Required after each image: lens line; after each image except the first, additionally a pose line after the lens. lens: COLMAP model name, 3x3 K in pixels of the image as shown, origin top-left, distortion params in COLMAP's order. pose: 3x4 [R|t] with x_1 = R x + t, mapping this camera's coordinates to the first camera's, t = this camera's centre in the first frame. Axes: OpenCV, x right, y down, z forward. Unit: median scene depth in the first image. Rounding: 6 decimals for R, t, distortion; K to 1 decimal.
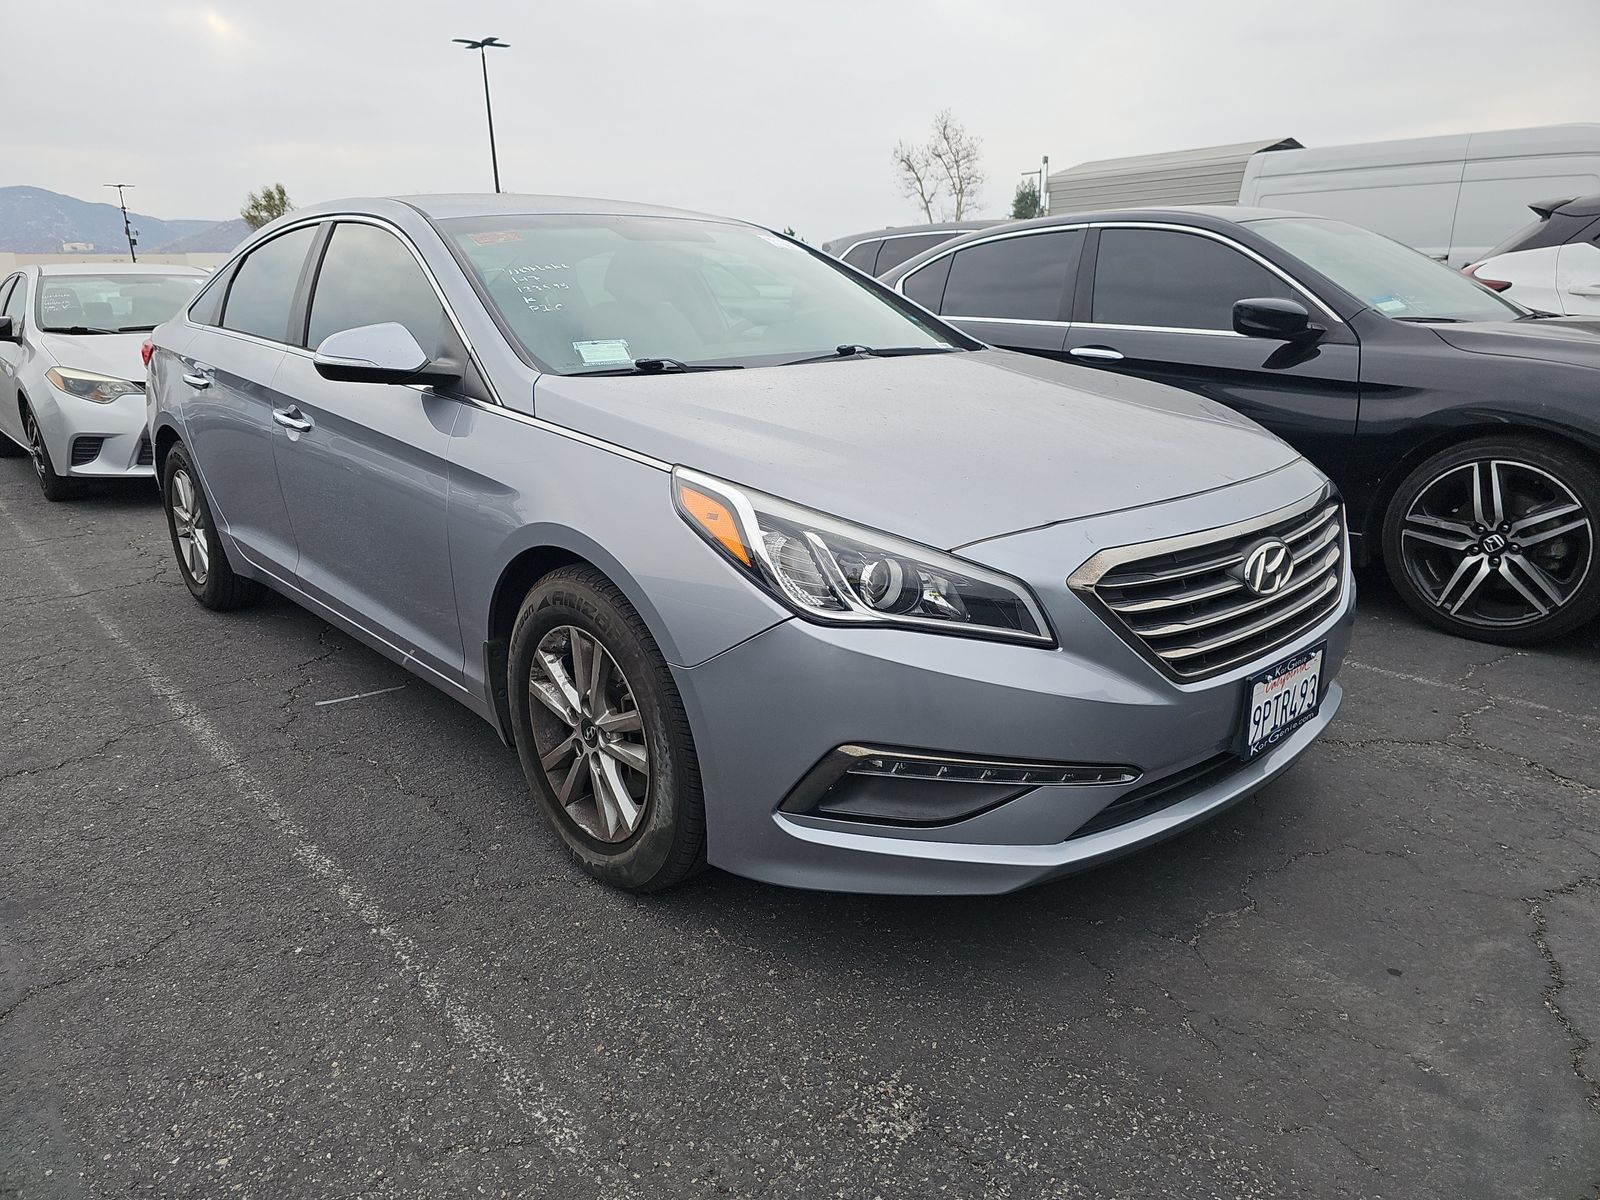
lens RADIAL K [[1045.1, 0, 800.0], [0, 1045.1, 600.0], [0, 0, 1]] dist [0.064873, -0.053137]
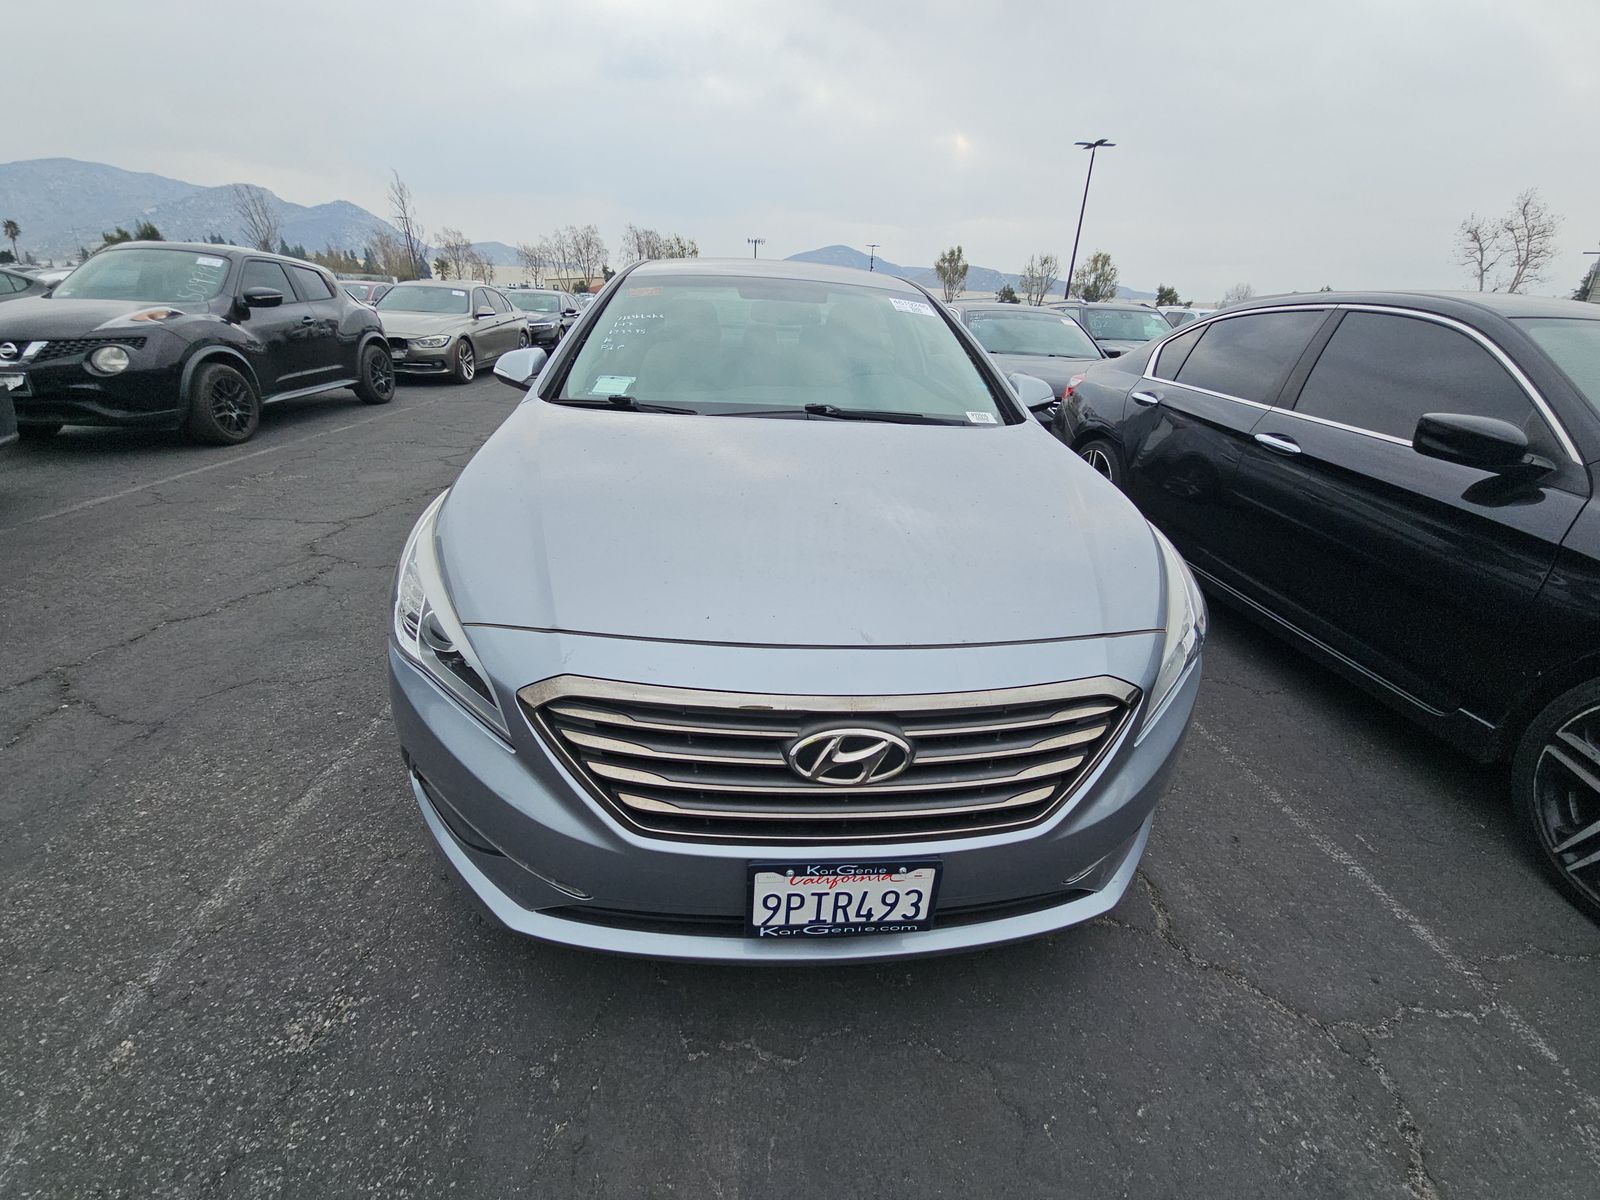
lens RADIAL K [[643.0, 0, 800.0], [0, 643.0, 600.0], [0, 0, 1]] dist [0.029365, -0.021228]
pose [[0.790526, 0.304771, -0.531209, 0.333579], [-0.235451, 0.951963, 0.195780, -0.123807], [0.565359, -0.029696, 0.824310, 0.286329]]
